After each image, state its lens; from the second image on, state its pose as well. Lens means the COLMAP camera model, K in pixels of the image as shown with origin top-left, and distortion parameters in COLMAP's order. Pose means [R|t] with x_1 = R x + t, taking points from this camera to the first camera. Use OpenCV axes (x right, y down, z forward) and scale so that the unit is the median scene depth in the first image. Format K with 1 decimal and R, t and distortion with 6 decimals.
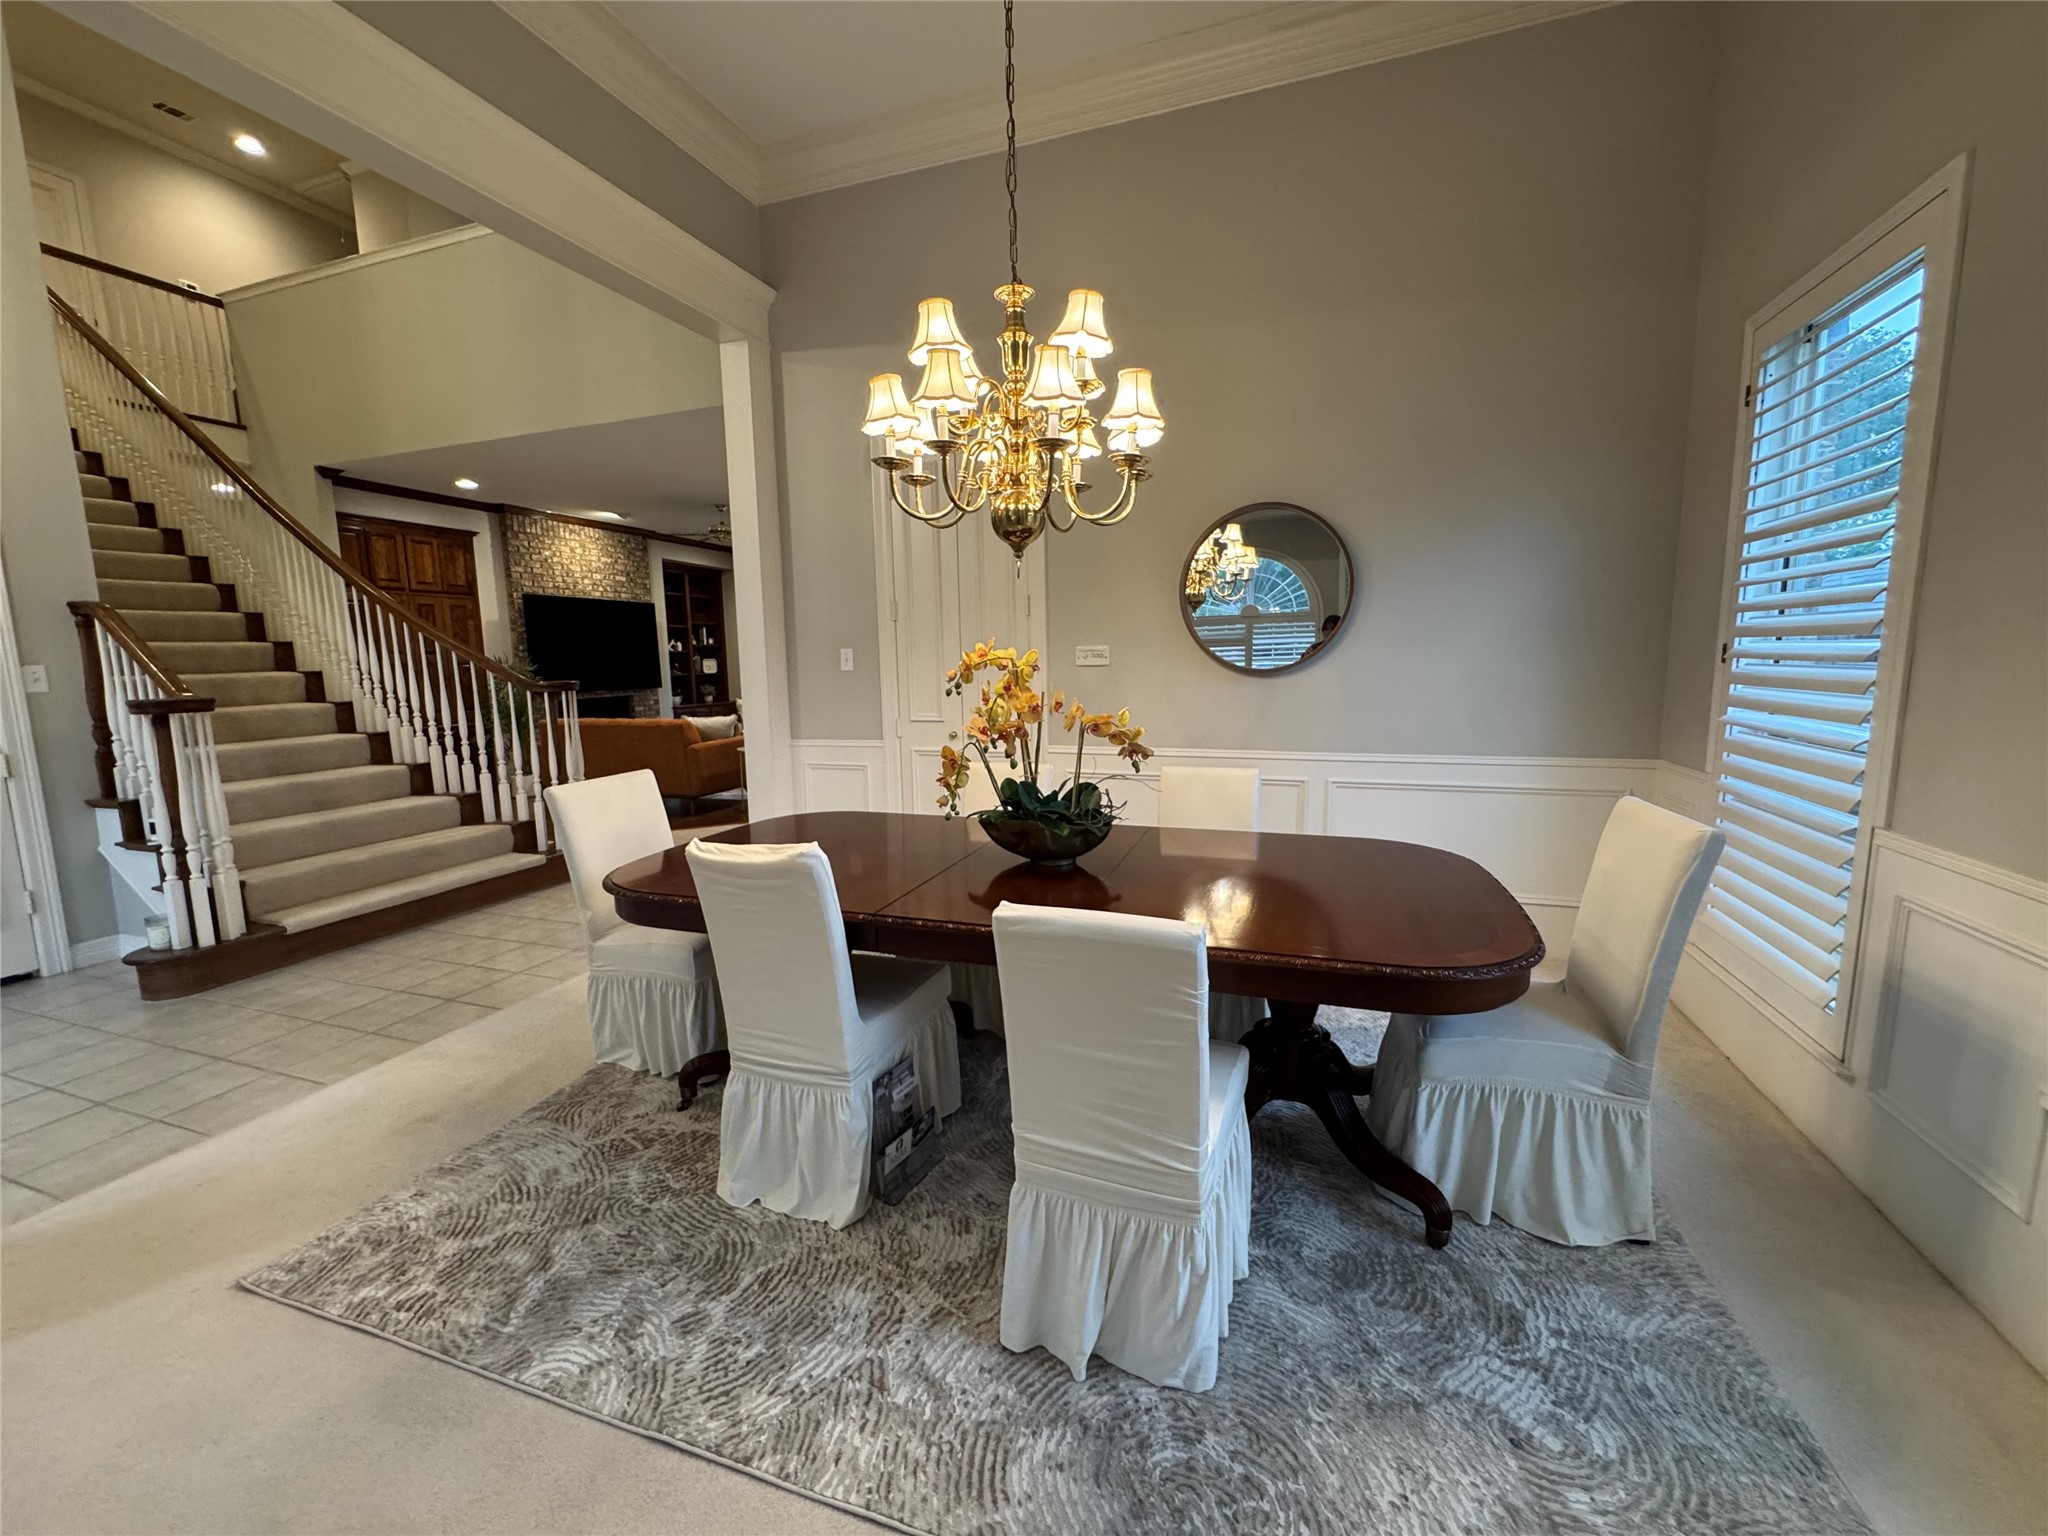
lens RADIAL K [[819.2, 0, 1029.4], [0, 819.2, 763.7], [0, 0, 1]] dist [-0.004423, 0.000893]
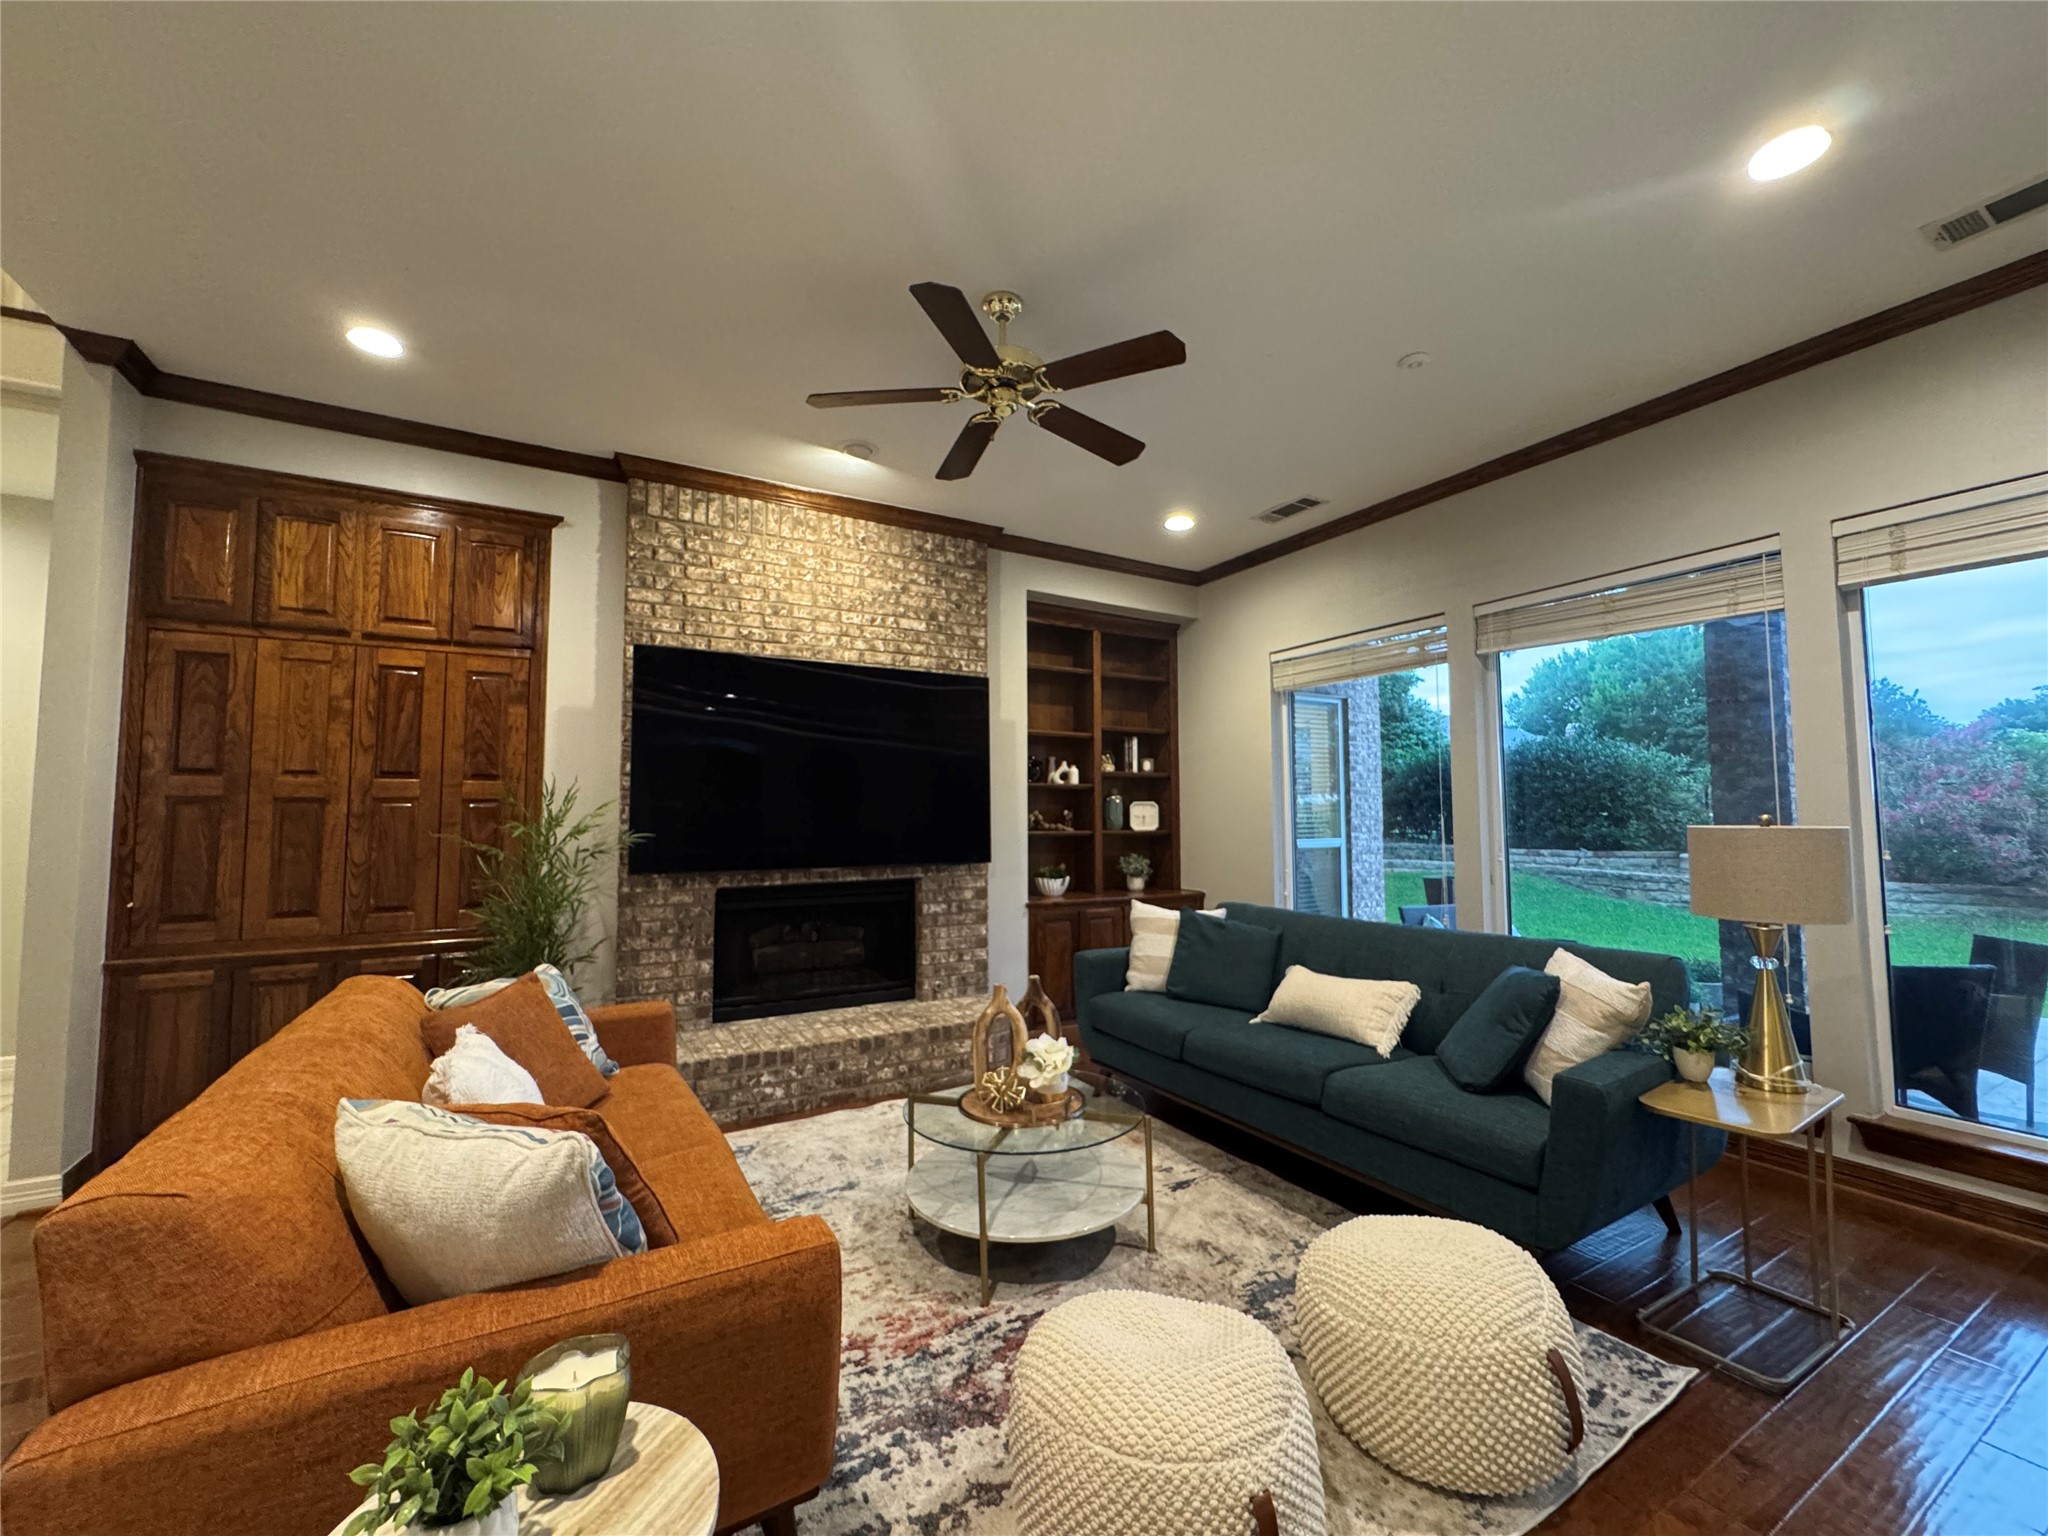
lens RADIAL K [[819.2, 0, 1027.3], [0, 819.2, 767.1], [0, 0, 1]] dist [-0.004423, 0.000893]
pose [[0.760827, -0.029431, -0.648287, -0.395780], [-0.089649, 0.984627, -0.149912, -0.216685], [0.642733, 0.172175, 0.746492, 1.852685]]
